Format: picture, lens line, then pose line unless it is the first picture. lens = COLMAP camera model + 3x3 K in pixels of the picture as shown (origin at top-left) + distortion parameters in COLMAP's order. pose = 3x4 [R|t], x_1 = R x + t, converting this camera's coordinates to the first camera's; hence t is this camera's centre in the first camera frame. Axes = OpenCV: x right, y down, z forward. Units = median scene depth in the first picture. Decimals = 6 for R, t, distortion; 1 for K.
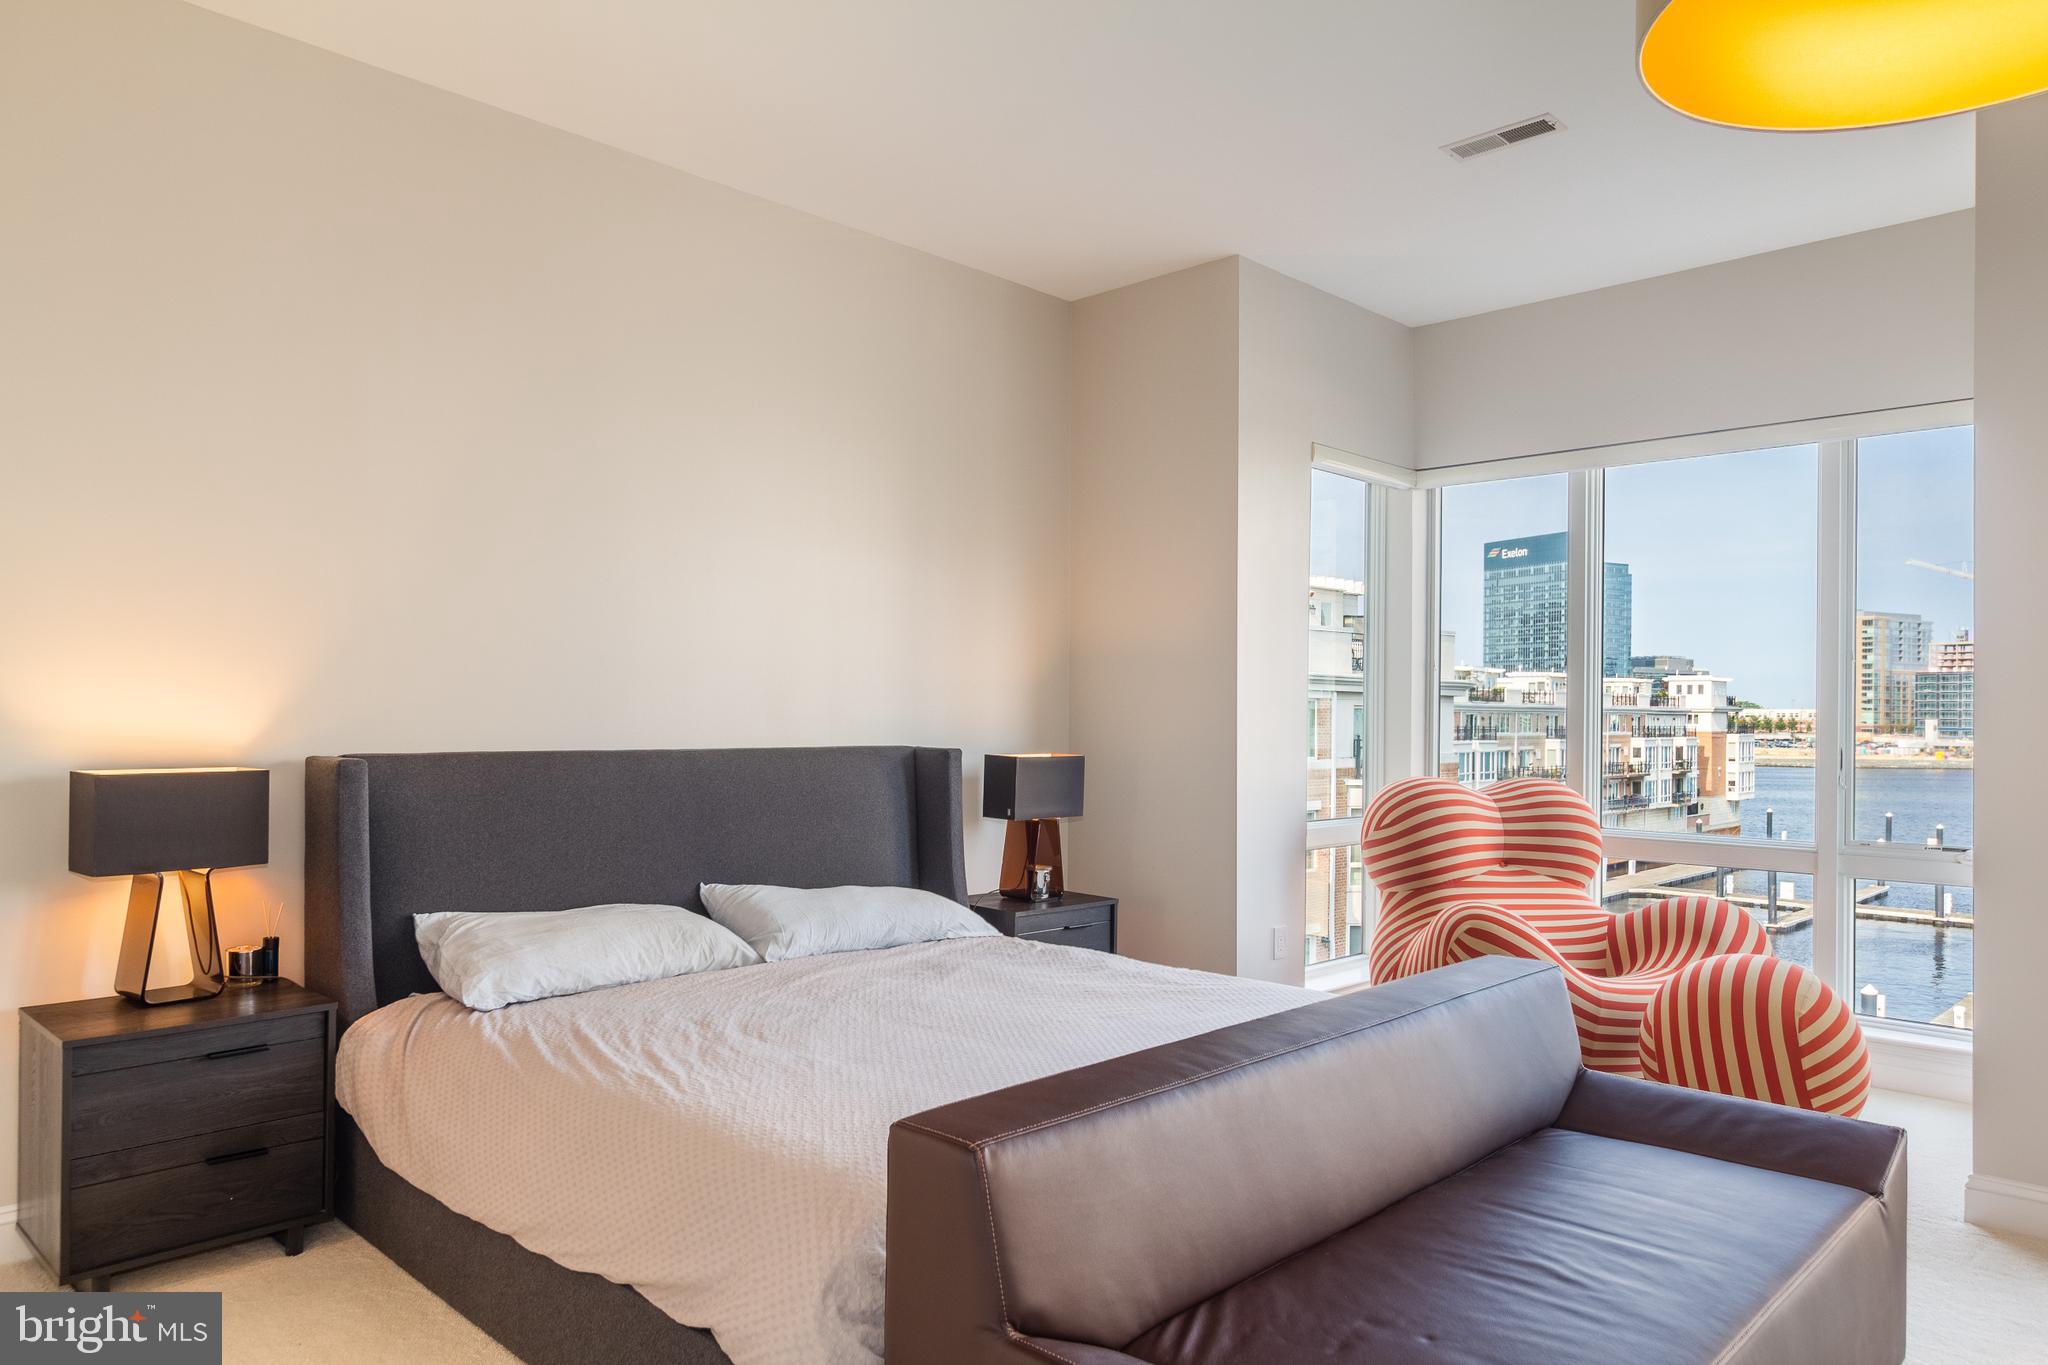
lens RADIAL K [[1338.0, 0, 1023.4], [0, 1338.0, 711.4], [0, 0, 1]] dist [0.000369, -0.003101]
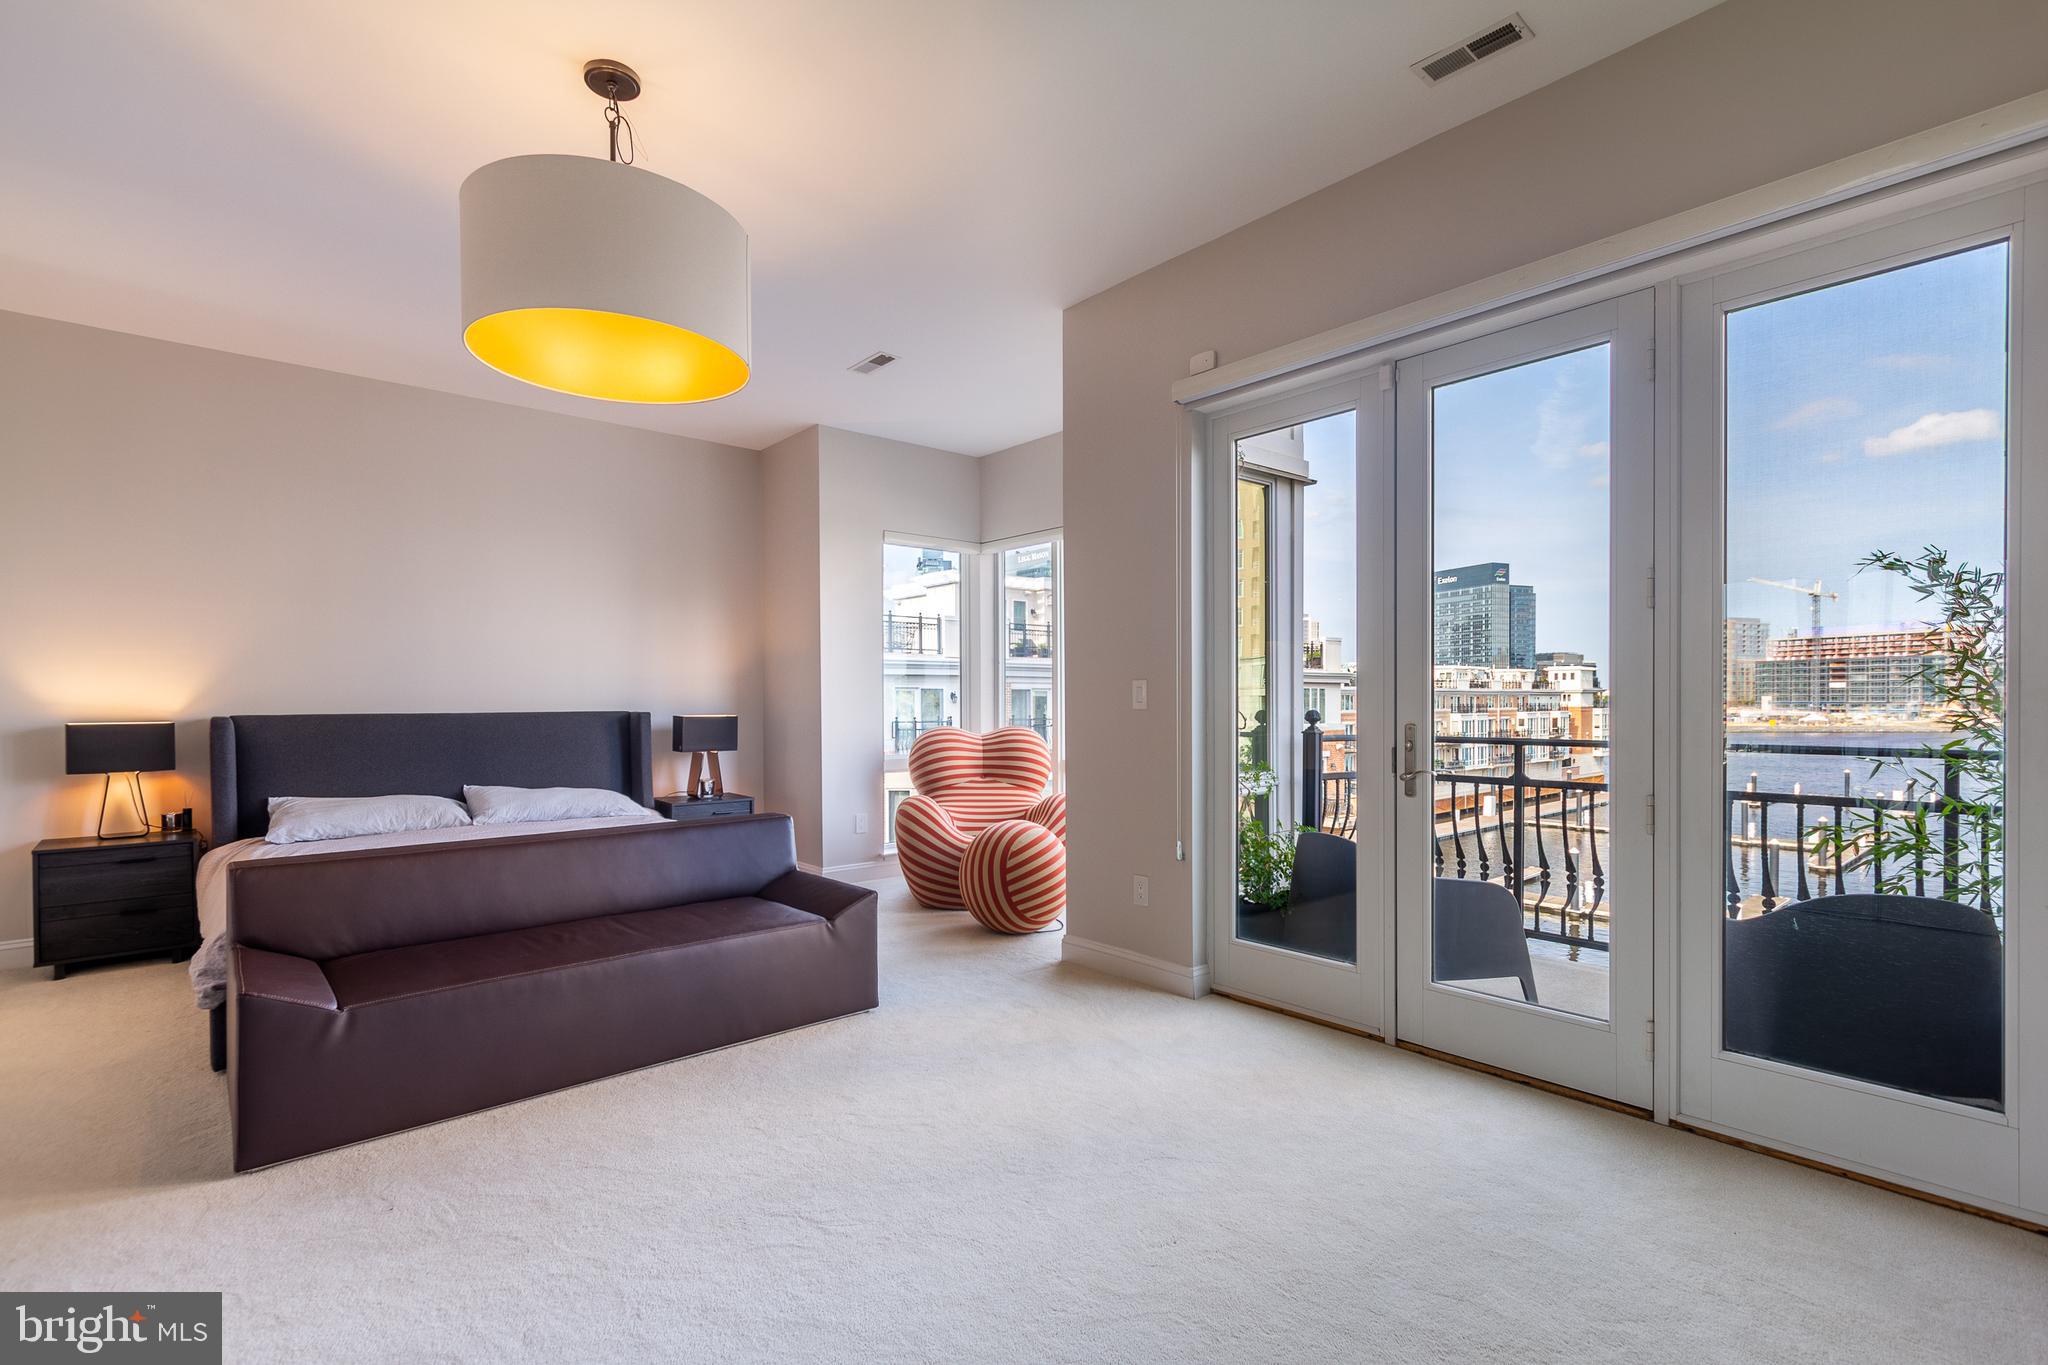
lens RADIAL K [[934.5, 0, 1021.0], [0, 934.5, 704.7], [0, 0, 1]] dist [0.001453, 0.000179]
pose [[0.997027, -0.012558, -0.076028, 0.491401], [0.013000, 0.999901, 0.005325, 0.016757], [0.075953, -0.006297, 0.997091, -0.177375]]
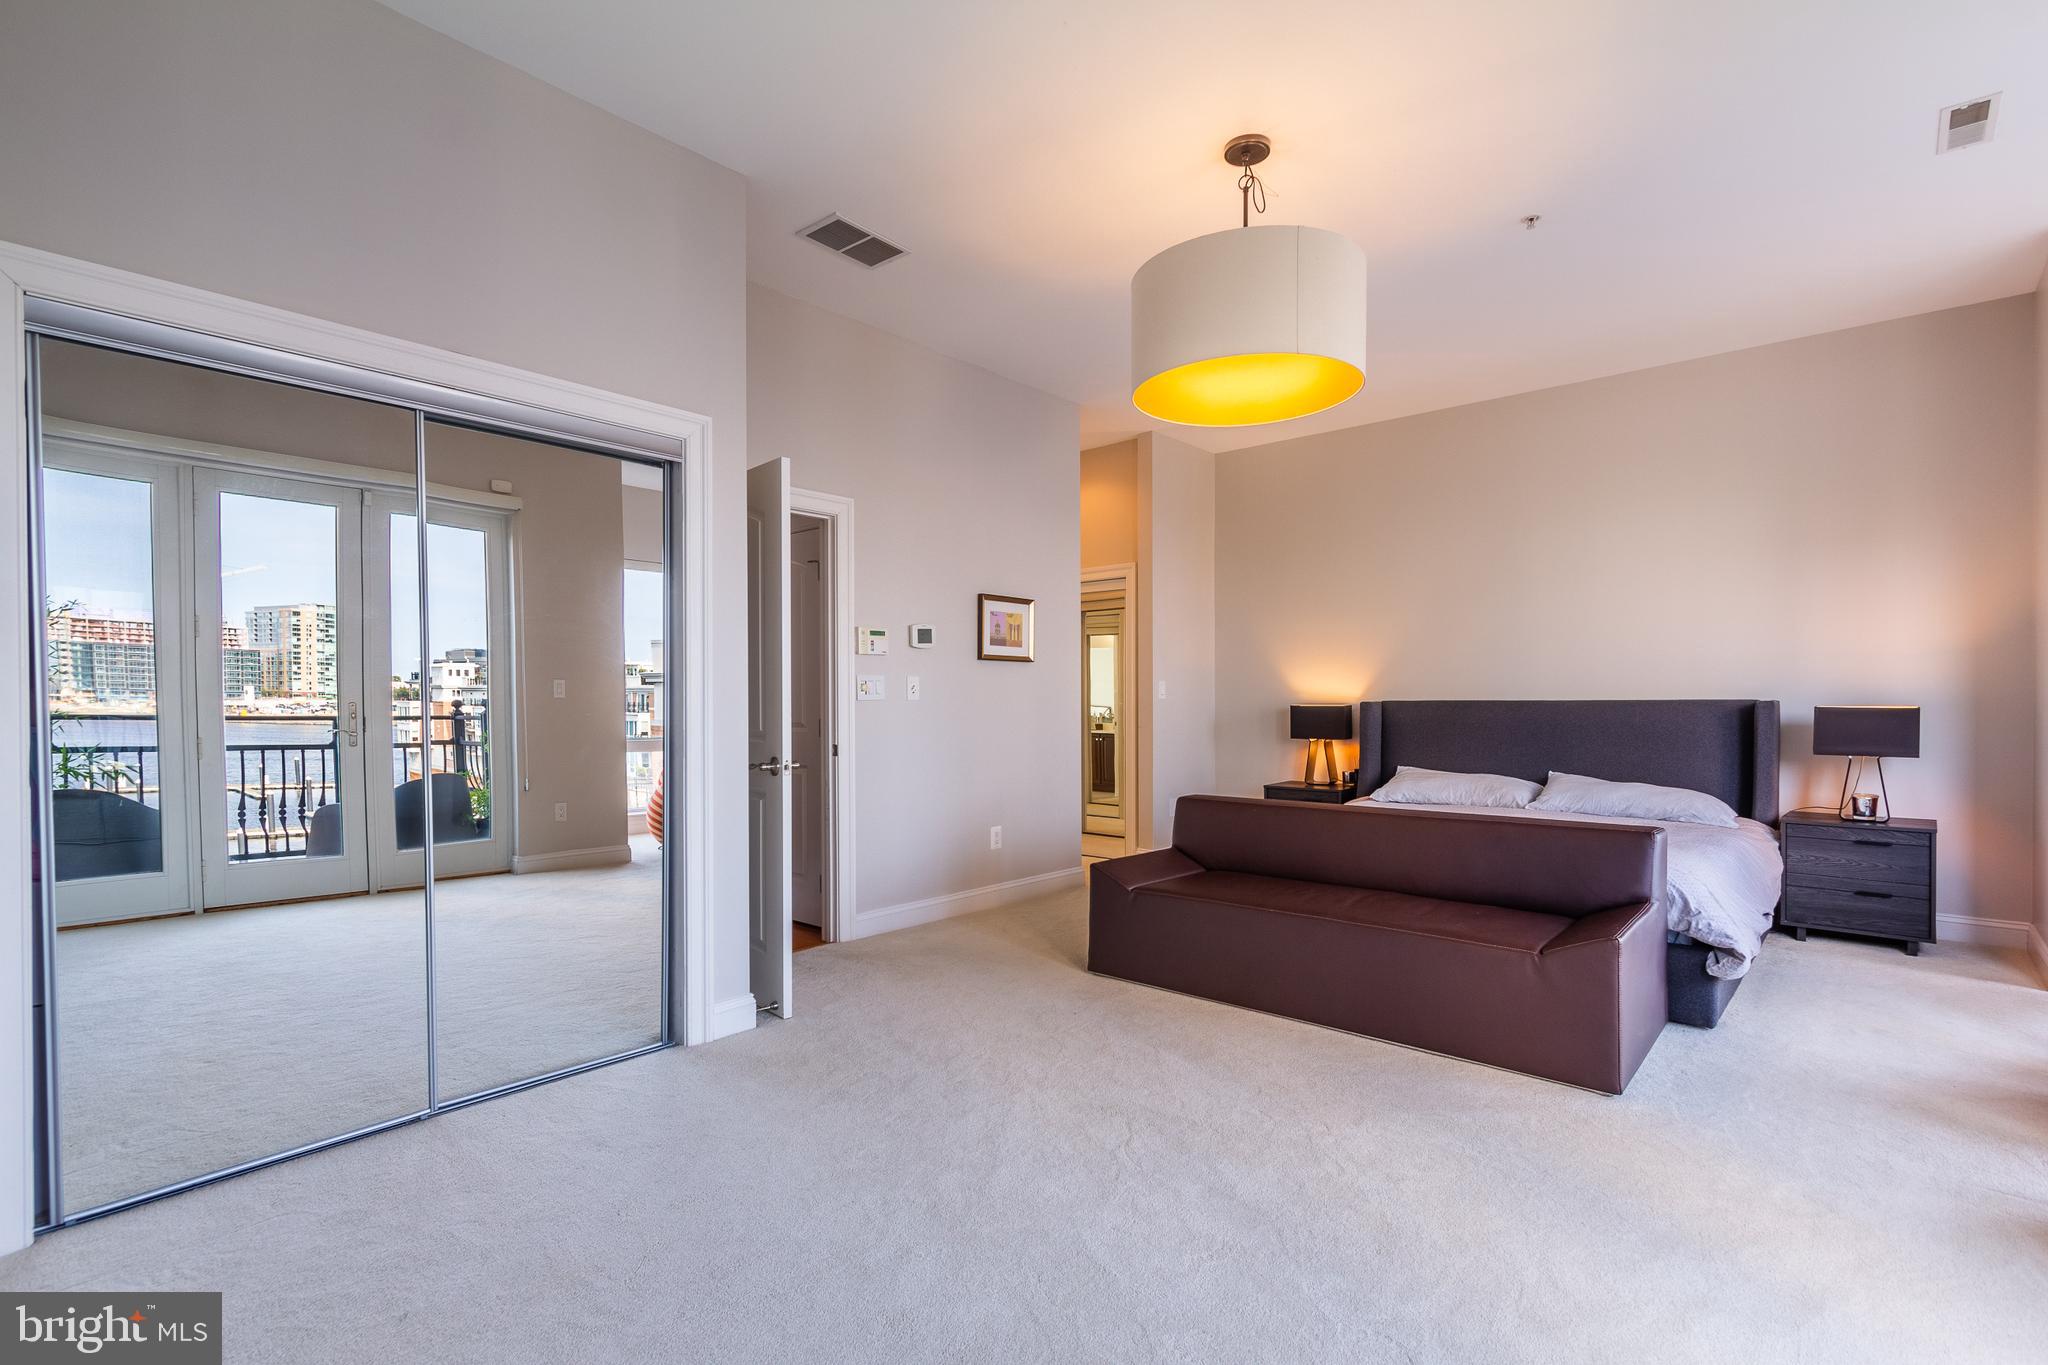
lens RADIAL K [[949.6, 0, 1023.3], [0, 949.6, 718.6], [0, 0, 1]] dist [0.001954, 0.000267]
pose [[0.043132, 0.014364, -0.998966, 0.840069], [0.008255, 0.999857, 0.014733, 0.022833], [0.999035, -0.008882, 0.043008, 0.158747]]
